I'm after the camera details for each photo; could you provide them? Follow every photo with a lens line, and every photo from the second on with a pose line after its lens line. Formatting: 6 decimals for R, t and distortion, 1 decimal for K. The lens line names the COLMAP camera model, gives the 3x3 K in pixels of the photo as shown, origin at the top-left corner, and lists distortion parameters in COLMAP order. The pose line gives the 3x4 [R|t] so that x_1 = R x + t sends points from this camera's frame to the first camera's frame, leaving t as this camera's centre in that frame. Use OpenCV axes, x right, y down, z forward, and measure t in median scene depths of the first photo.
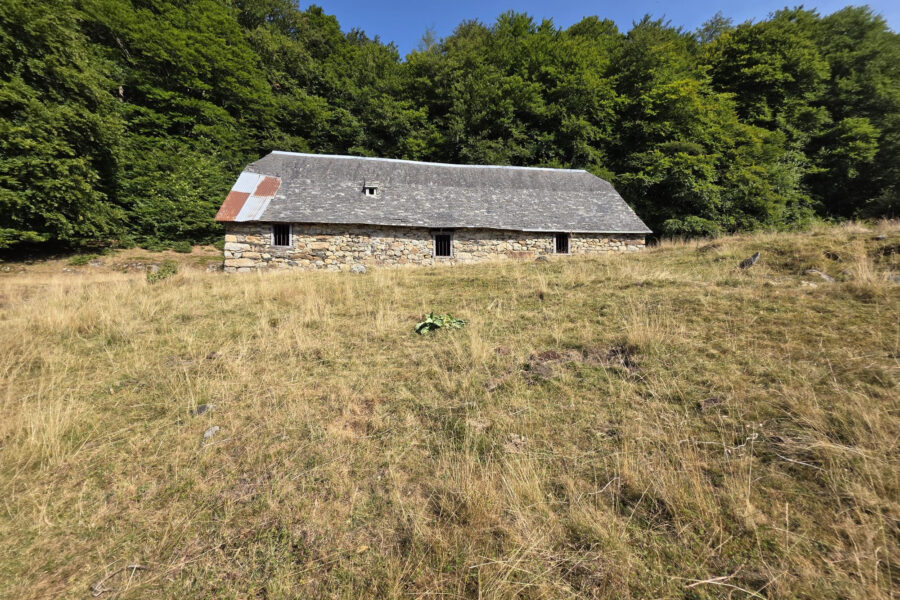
lens RADIAL K [[360.8, 0, 445.0], [0, 360.8, 296.1], [0, 0, 1]] dist [0.001186, 0.000210]
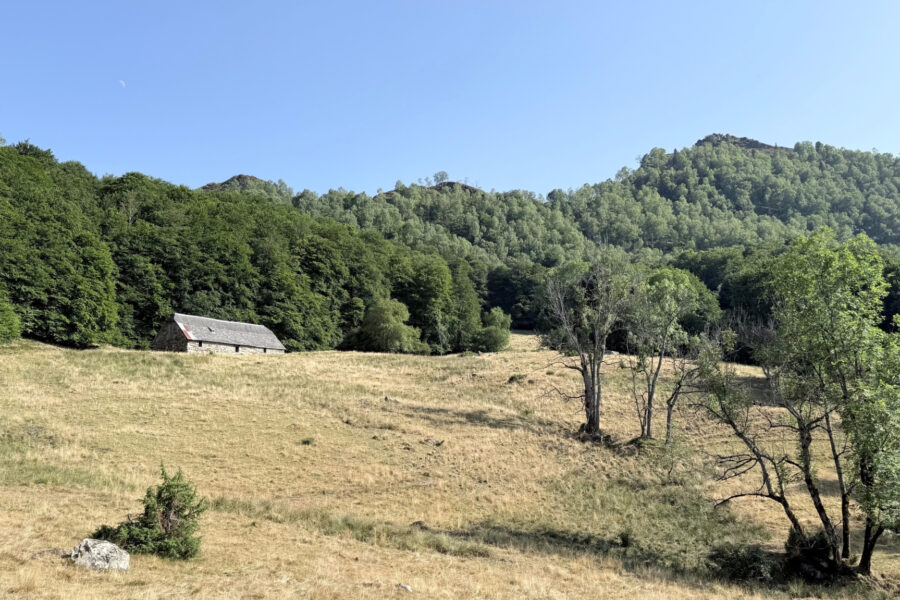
lens RADIAL K [[941.3, 0, 480.6], [0, 941.3, 302.0], [0, 0, 1]] dist [0.139451, 0.001428]
pose [[0.687686, 0.098822, 0.719251, -2.466707], [0.036175, 0.984798, -0.169894, 0.519937], [-0.725106, 0.142853, 0.673657, -3.425681]]
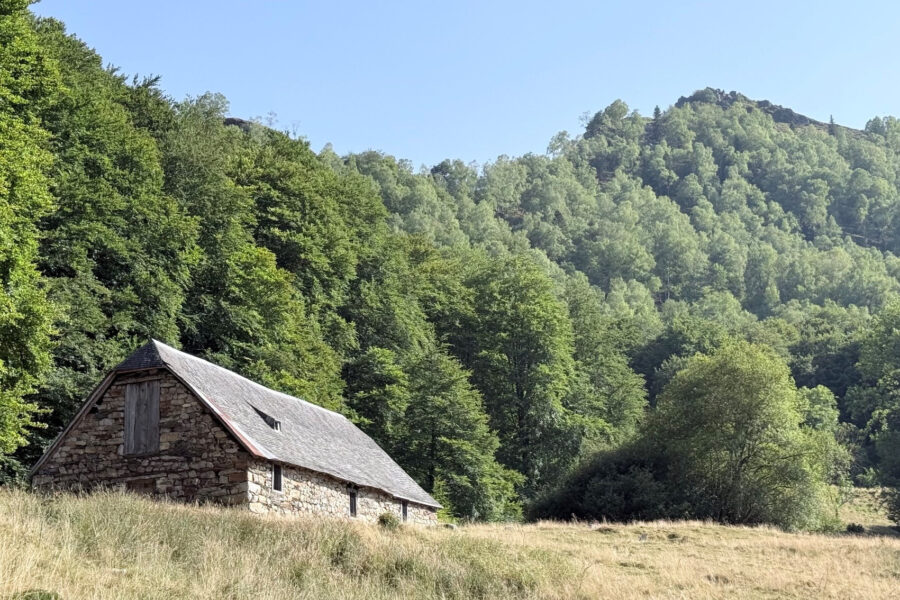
lens RADIAL K [[1619.4, 0, 450.0], [0, 1619.4, 300.0], [0, 0, 1]] dist [0.271863, 0.028864]
pose [[0.438054, 0.189103, 0.878834, -1.681956], [0.039194, 0.972677, -0.228832, 0.145065], [-0.898094, 0.134686, 0.418673, -0.465740]]
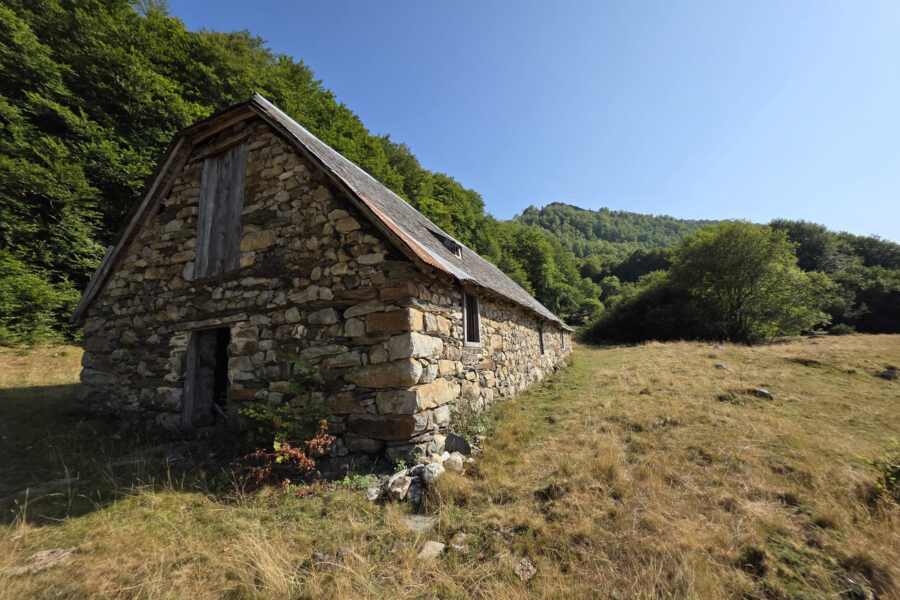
lens RADIAL K [[360.8, 0, 445.0], [0, 360.8, 296.1], [0, 0, 1]] dist [0.001186, 0.000210]
pose [[0.525354, 0.109574, 0.843799, -0.386804], [0.048123, 0.986260, -0.158036, -0.055483], [-0.849522, 0.123630, 0.512863, 0.356024]]
